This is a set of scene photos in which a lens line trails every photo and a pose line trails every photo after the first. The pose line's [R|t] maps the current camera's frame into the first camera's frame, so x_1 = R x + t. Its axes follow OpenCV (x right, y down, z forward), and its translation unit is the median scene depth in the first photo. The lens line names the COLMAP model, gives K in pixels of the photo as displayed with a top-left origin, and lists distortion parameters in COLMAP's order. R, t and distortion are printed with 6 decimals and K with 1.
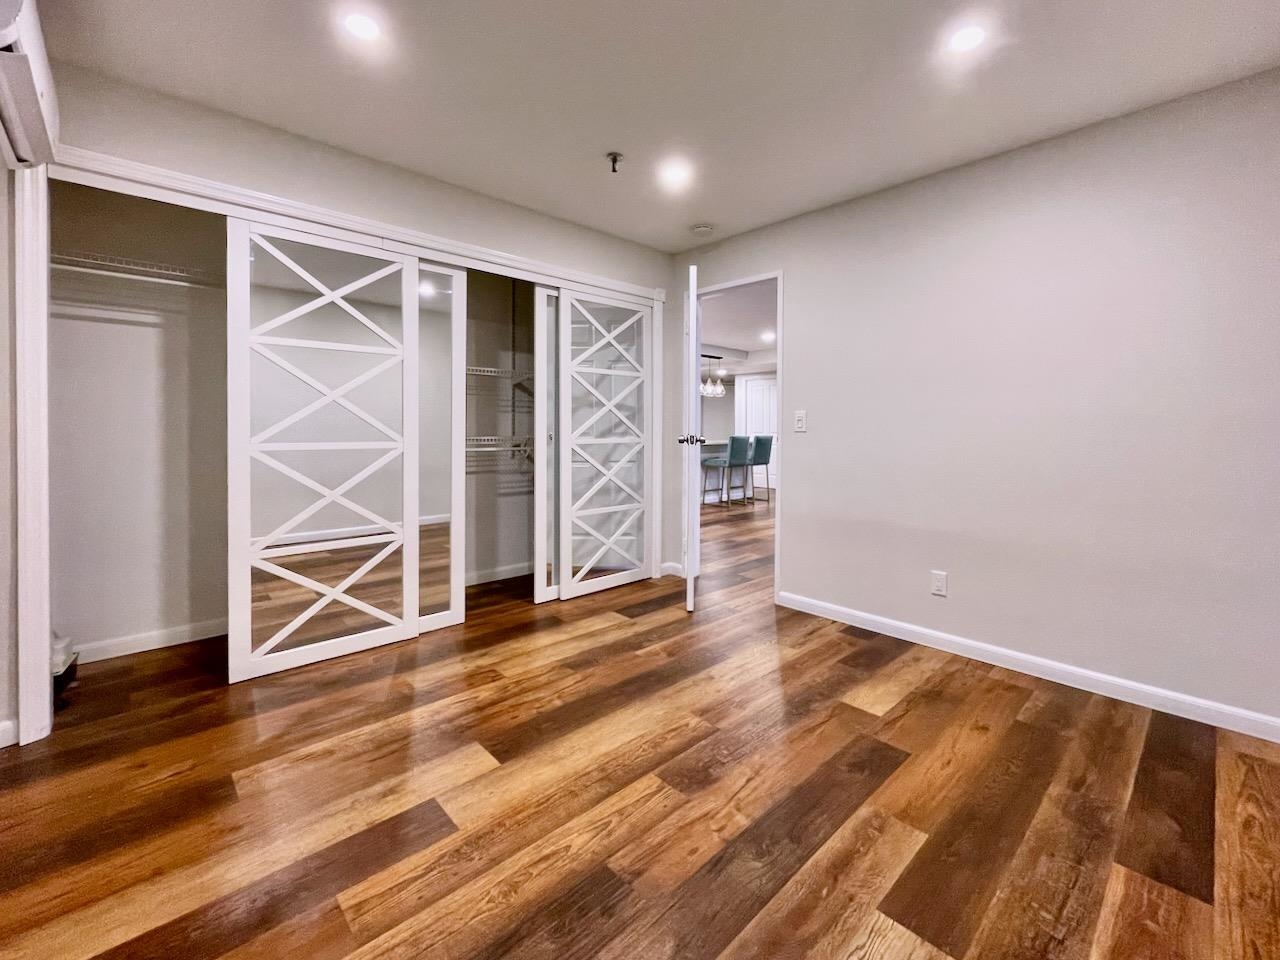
lens RADIAL K [[540.4, 0, 644.6], [0, 540.4, 438.6], [0, 0, 1]] dist [0.002099, 0.000094]
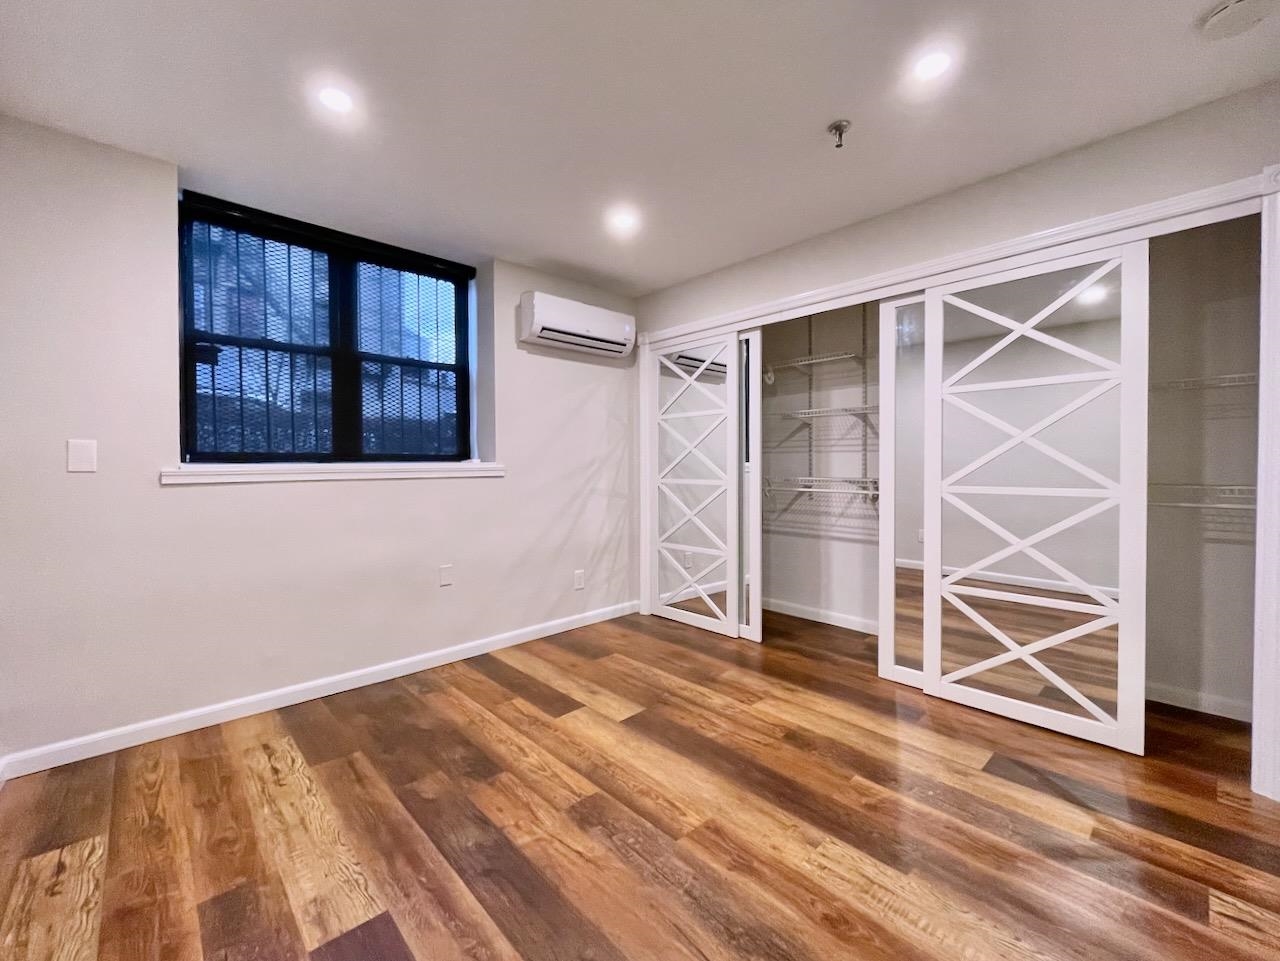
lens RADIAL K [[533.4, 0, 648.3], [0, 533.4, 471.1], [0, 0, 1]] dist [-0.001363, 0.000196]
pose [[0.009467, 0.009777, -0.999907, 0.993233], [-0.017283, 0.999804, 0.009612, -0.032328], [0.999806, 0.017190, 0.009634, 0.988374]]
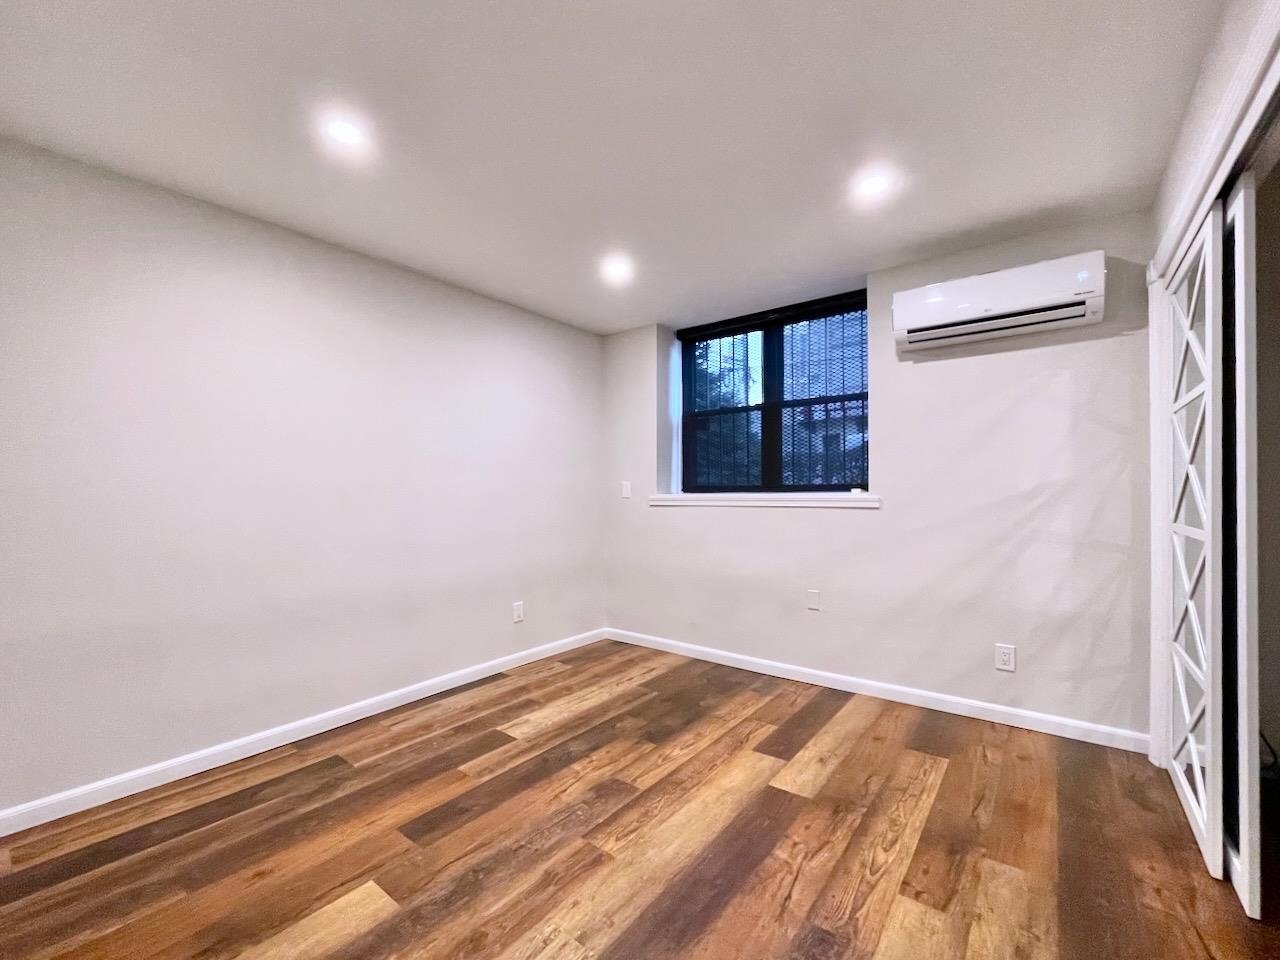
lens RADIAL K [[537.8, 0, 634.2], [0, 537.8, 491.7], [0, 0, 1]] dist [-0.000772, -0.000010]
pose [[-0.988400, 0.000571, -0.151874, 0.199060], [-0.002531, 0.999792, 0.020229, -0.068929], [0.151854, 0.020379, -0.988193, 1.999322]]
